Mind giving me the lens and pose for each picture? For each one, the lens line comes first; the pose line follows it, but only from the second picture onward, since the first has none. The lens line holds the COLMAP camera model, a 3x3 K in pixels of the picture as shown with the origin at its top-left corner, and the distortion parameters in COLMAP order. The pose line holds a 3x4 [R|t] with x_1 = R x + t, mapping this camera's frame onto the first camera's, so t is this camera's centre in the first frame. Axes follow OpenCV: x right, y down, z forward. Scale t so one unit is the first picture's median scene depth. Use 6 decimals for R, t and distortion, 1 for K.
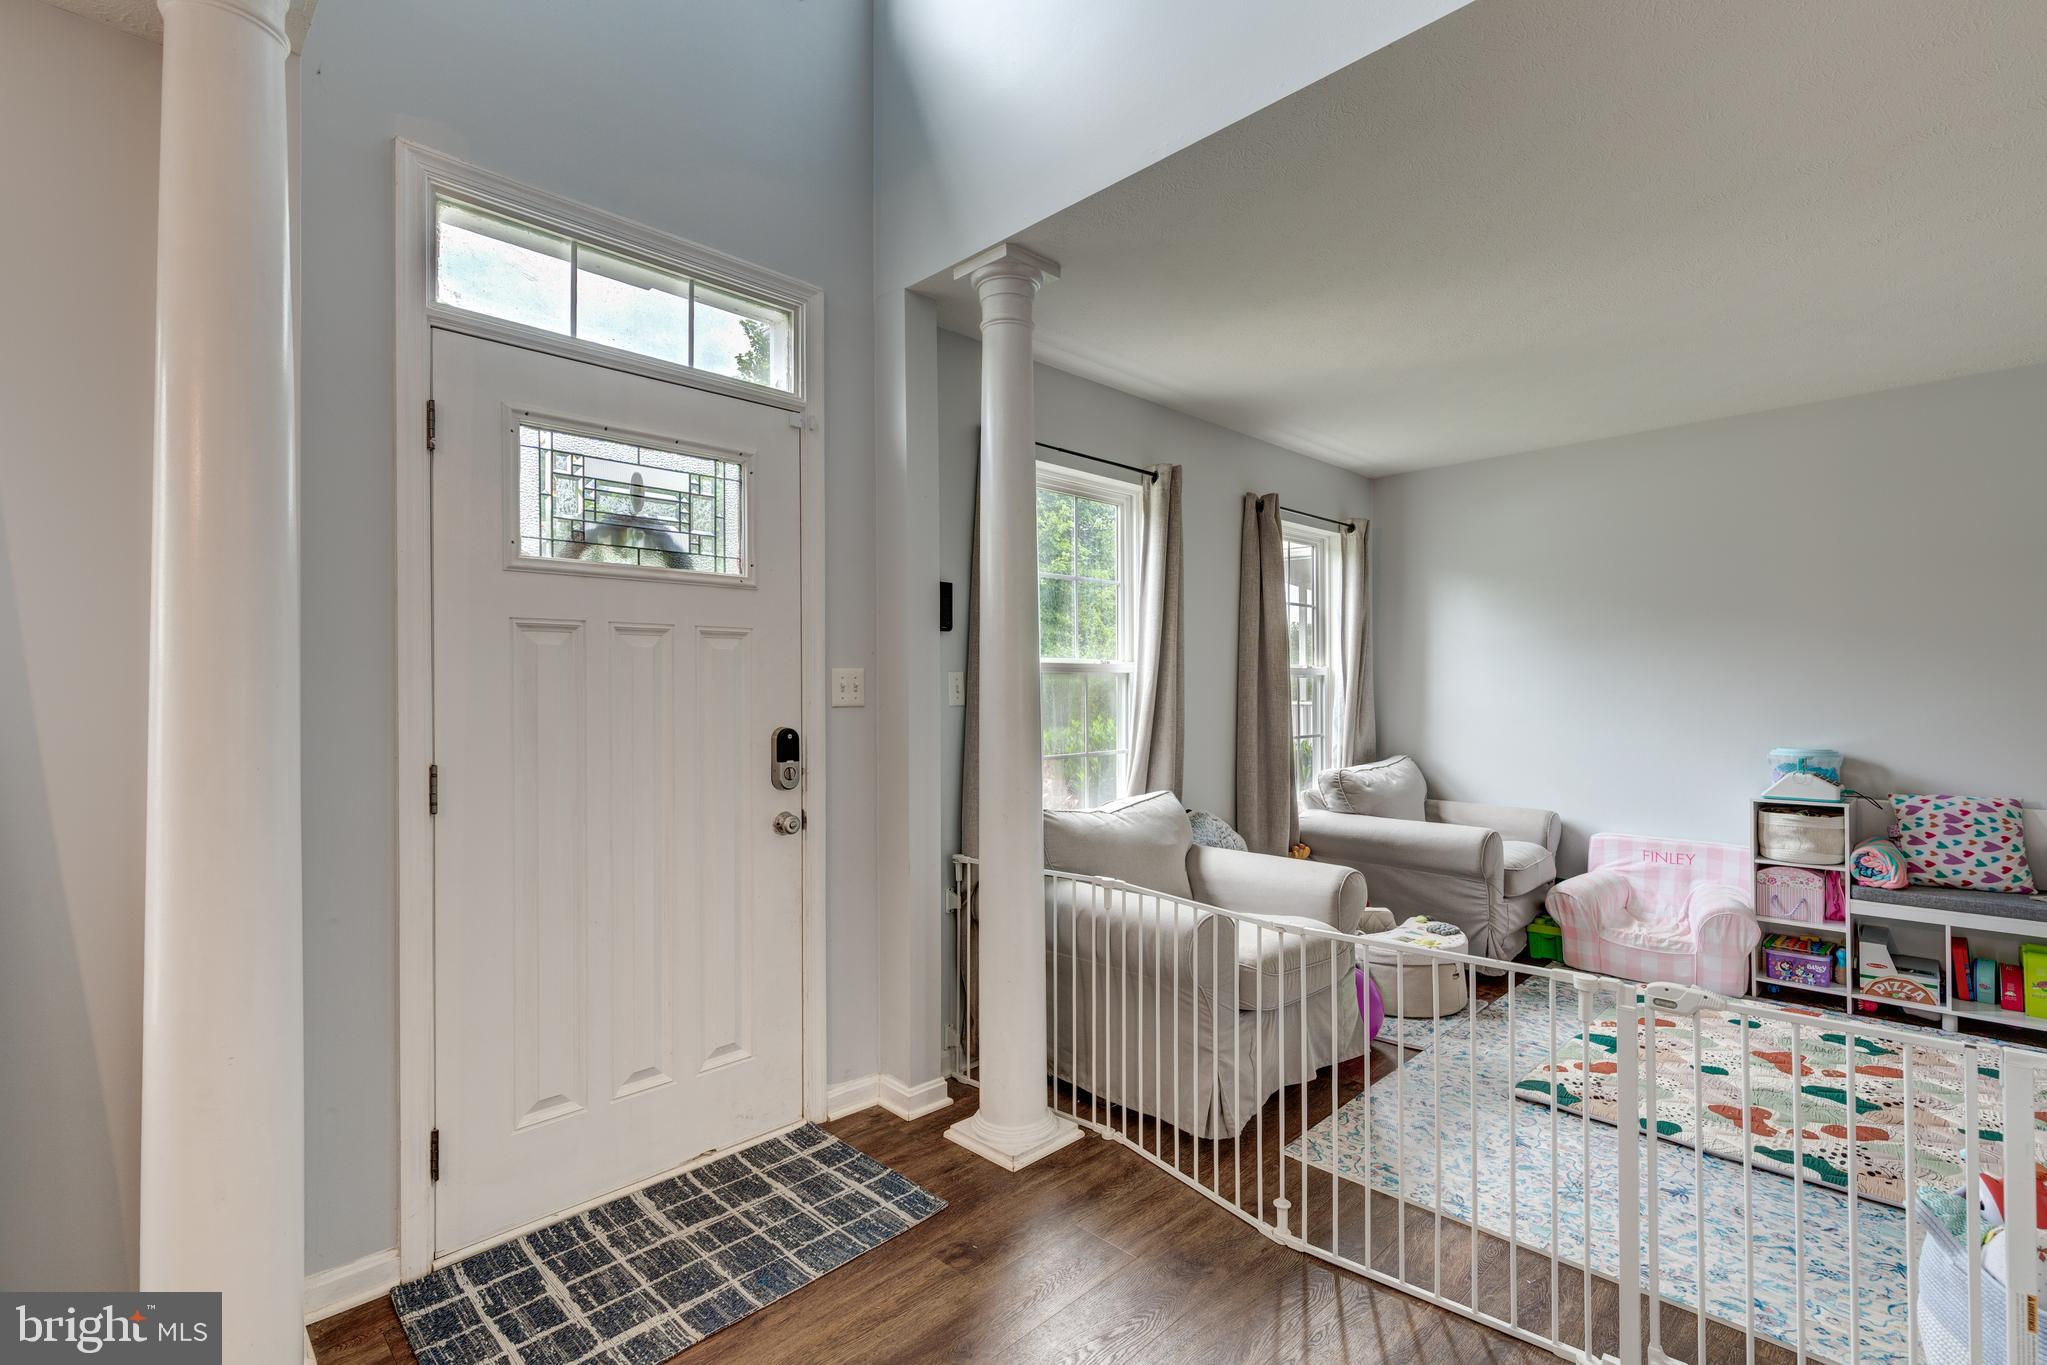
lens RADIAL K [[937.6, 0, 1042.9], [0, 937.6, 672.1], [0, 0, 1]] dist [0.008841, -0.000322]
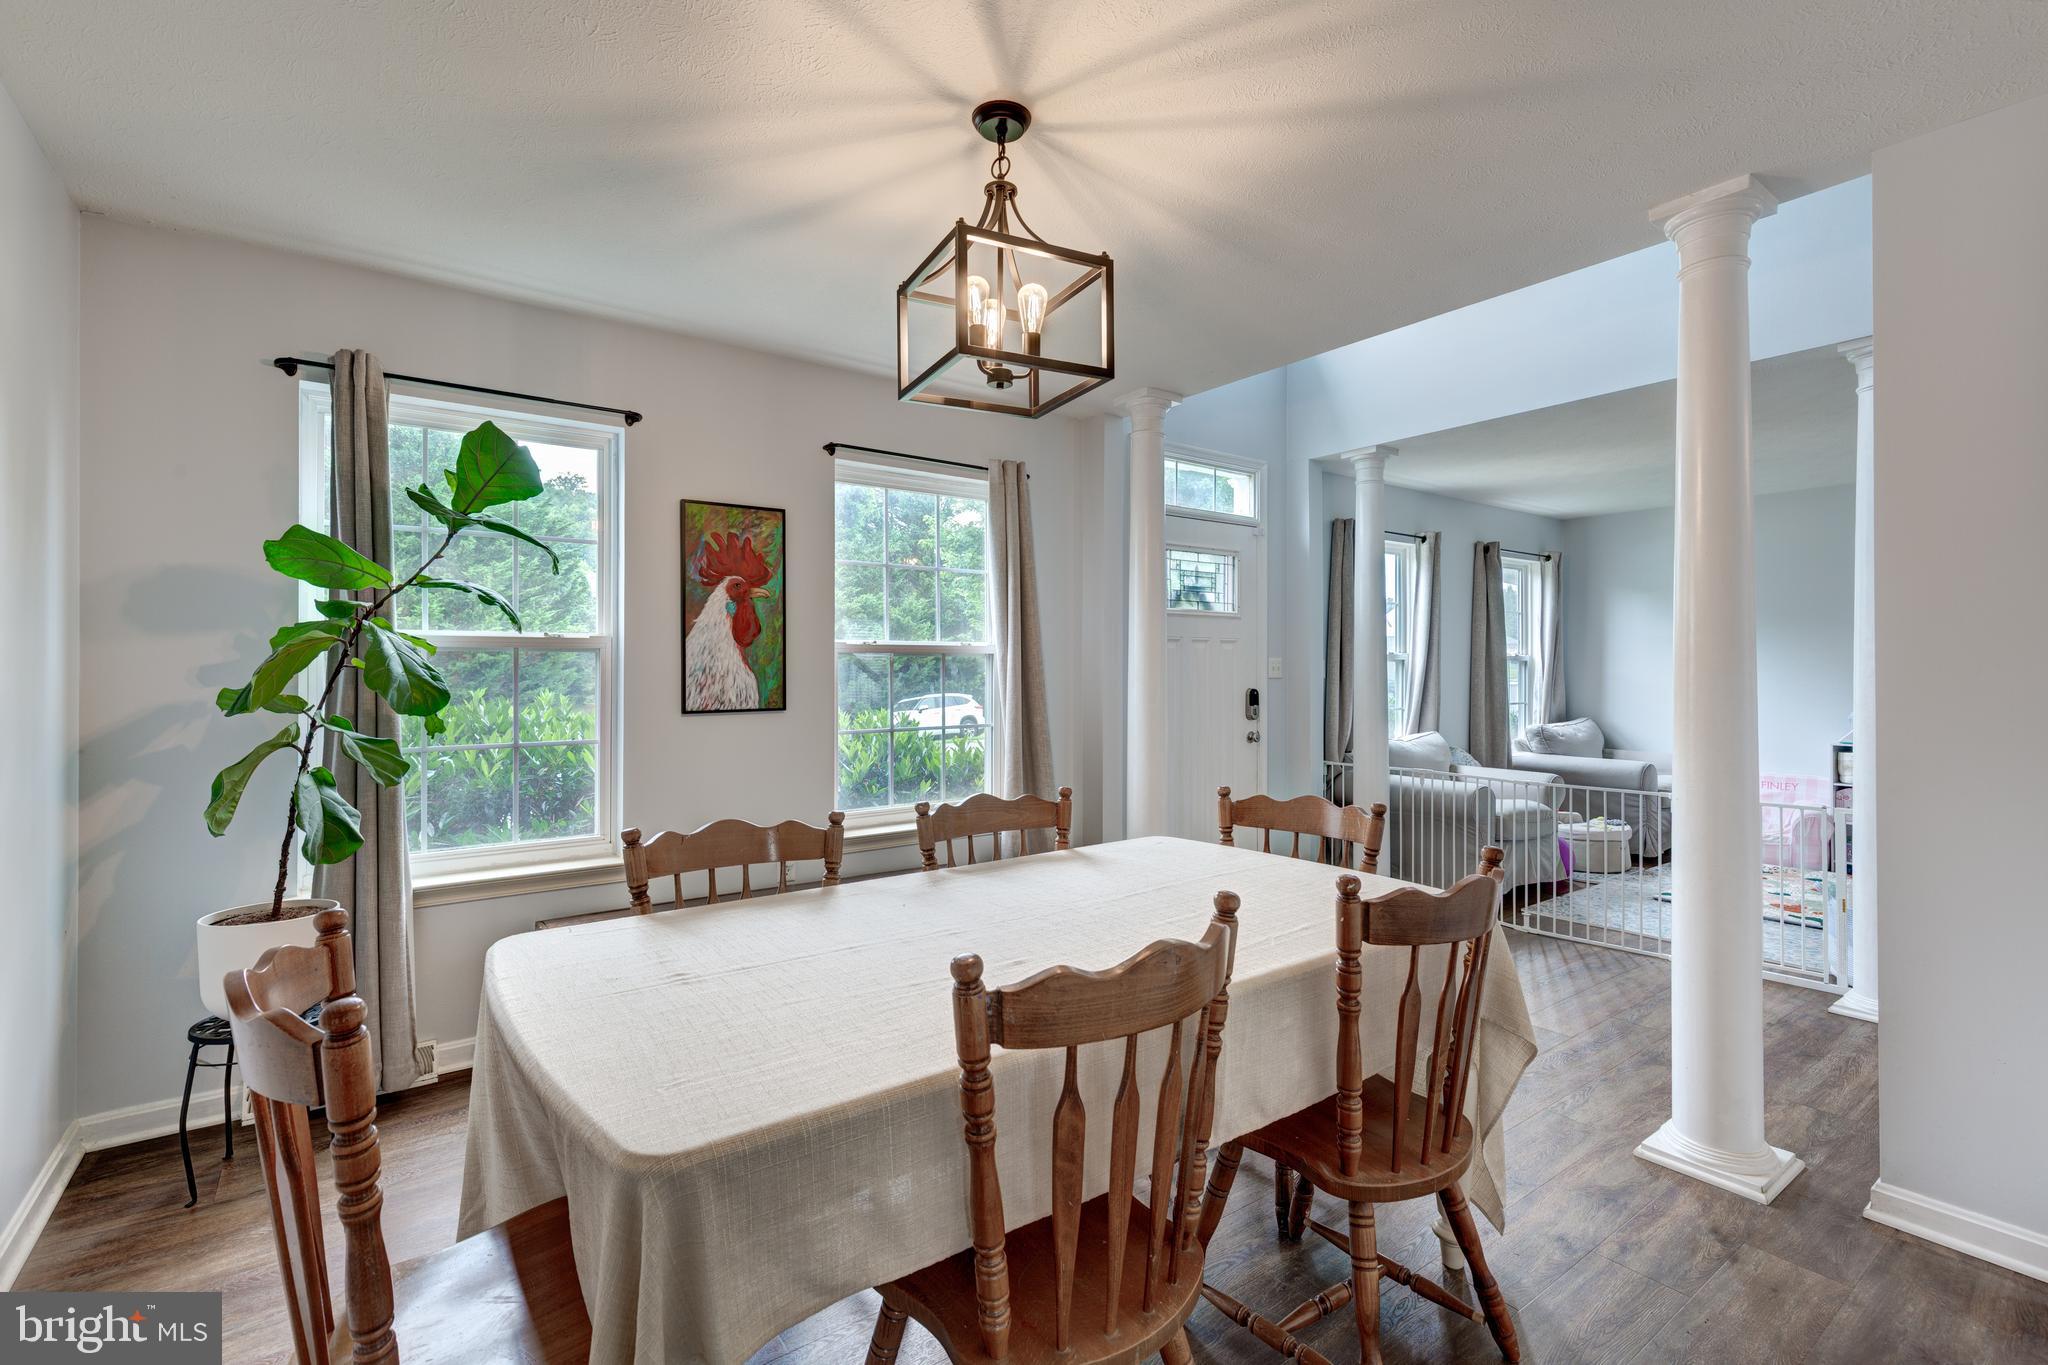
lens RADIAL K [[938.0, 0, 1054.5], [0, 938.0, 657.9], [0, 0, 1]] dist [0.008841, -0.000322]
pose [[0.989750, 0.003610, -0.142763, -0.401777], [-0.002612, 0.999971, 0.007177, -0.018279], [0.142785, -0.006731, 0.989731, -1.001431]]
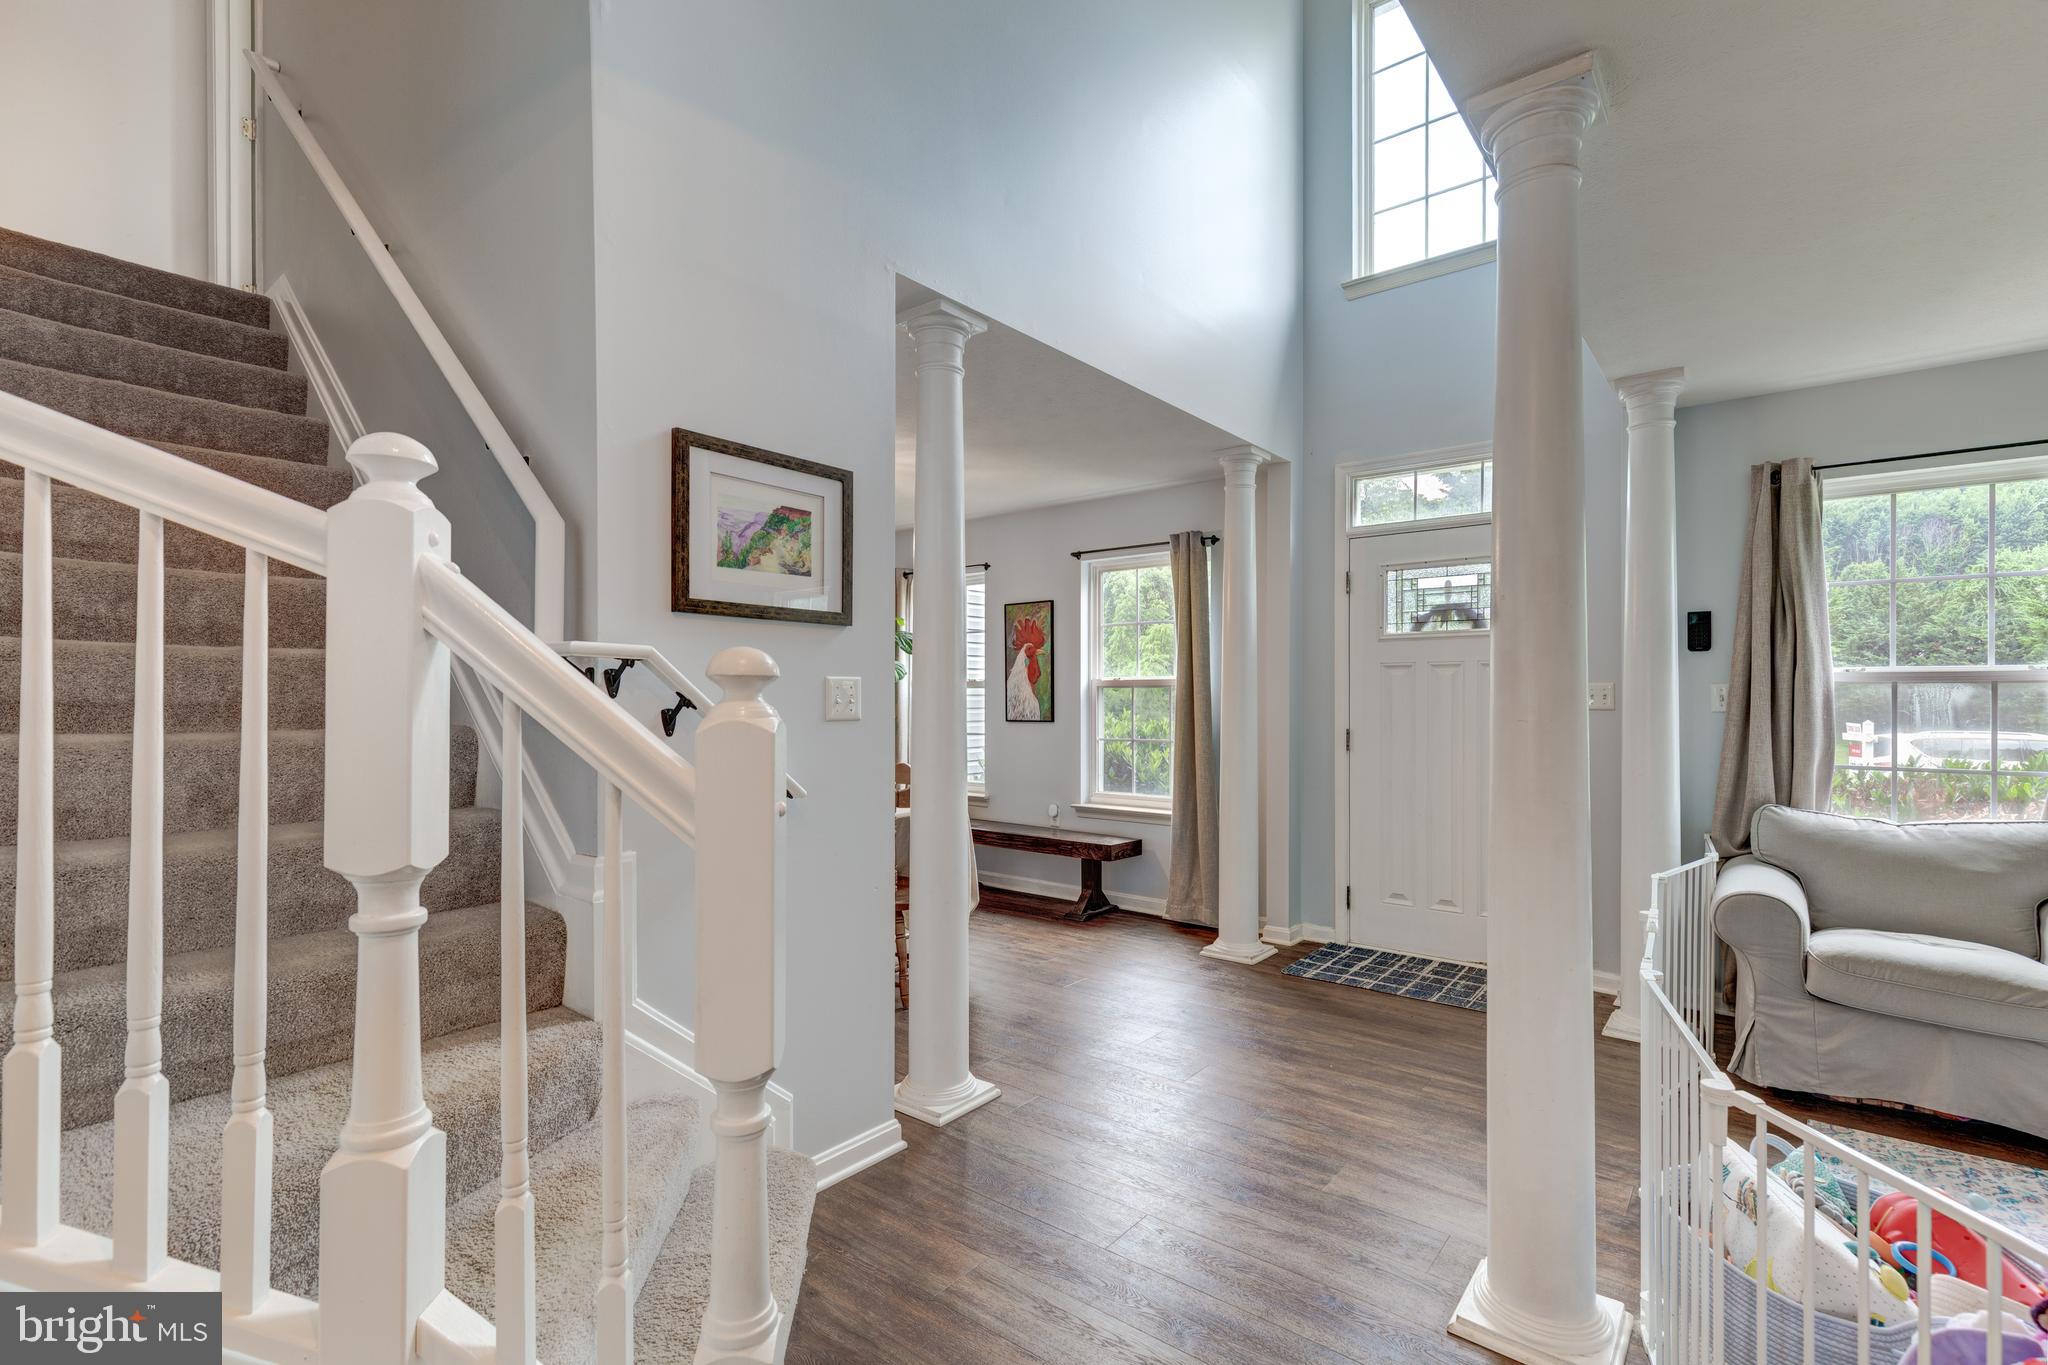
lens RADIAL K [[938.0, 0, 1043.9], [0, 938.0, 708.0], [0, 0, 1]] dist [0.008841, -0.000322]
pose [[0.103885, 0.005483, -0.994574, 1.192060], [0.008386, 0.999944, 0.006389, 0.018828], [0.994554, -0.009004, 0.103833, 0.012838]]
